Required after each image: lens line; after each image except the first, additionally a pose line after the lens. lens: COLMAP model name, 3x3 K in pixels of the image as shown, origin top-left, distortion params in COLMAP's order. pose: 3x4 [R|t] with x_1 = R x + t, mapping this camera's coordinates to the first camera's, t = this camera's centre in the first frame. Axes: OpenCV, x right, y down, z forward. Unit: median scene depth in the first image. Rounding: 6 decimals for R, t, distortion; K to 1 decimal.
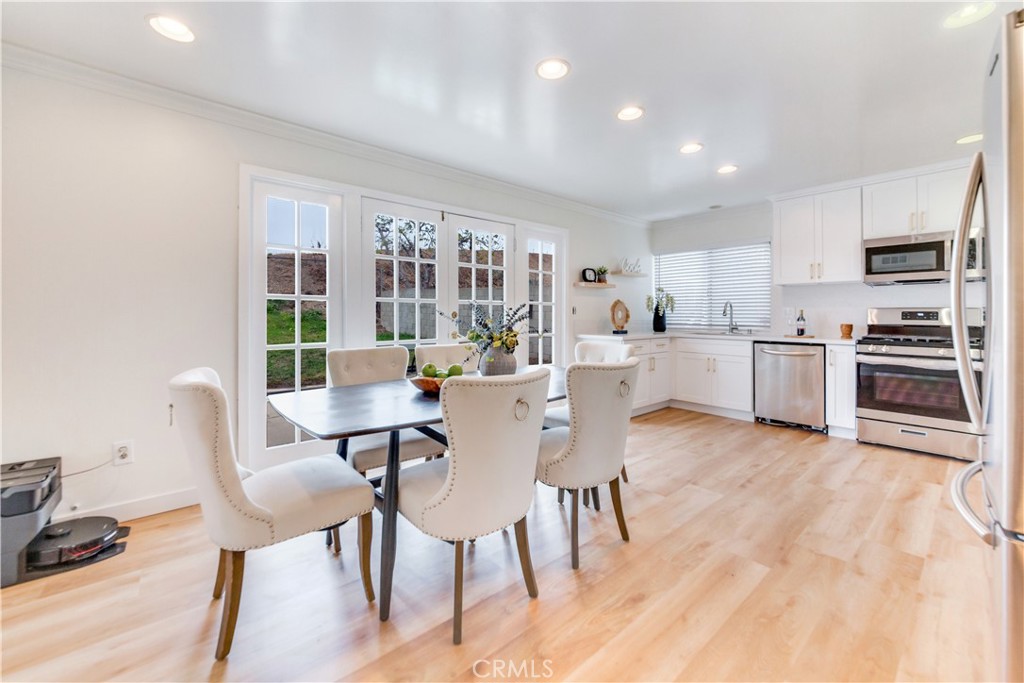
lens RADIAL K [[408.6, 0, 510.5], [0, 408.6, 318.6], [0, 0, 1]] dist [-0.000237, 0.000287]
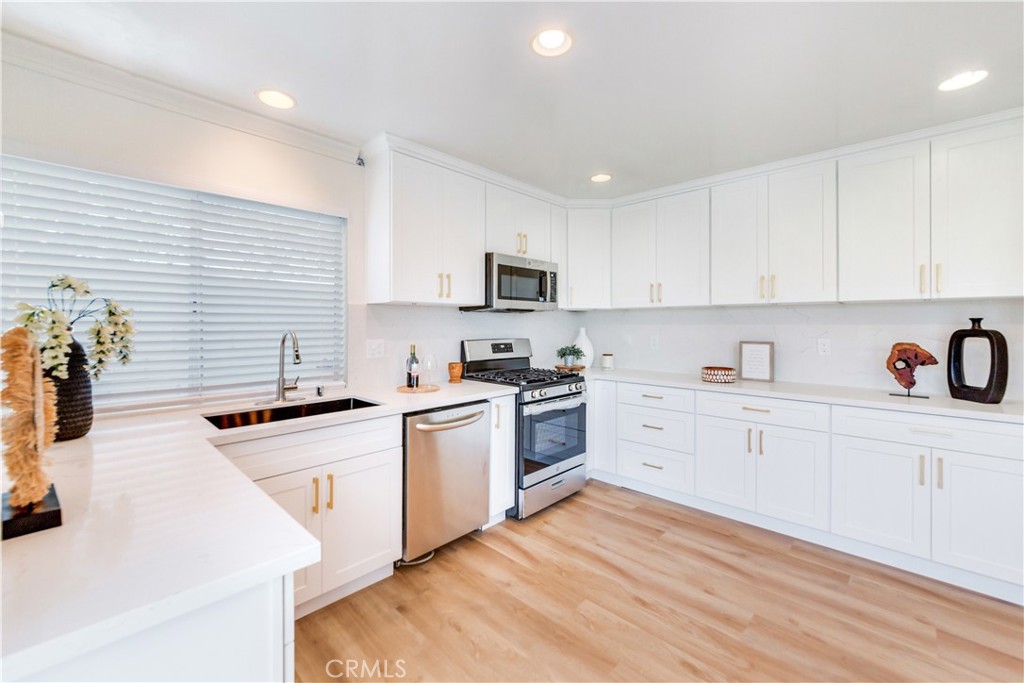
lens RADIAL K [[408.6, 0, 510.5], [0, 408.6, 318.6], [0, 0, 1]] dist [-0.000237, 0.000287]
pose [[-0.096035, 0.023789, 0.995094, 0.104965], [0.022800, 0.999505, -0.021694, -0.053859], [-0.995117, 0.020605, -0.096529, 1.108045]]
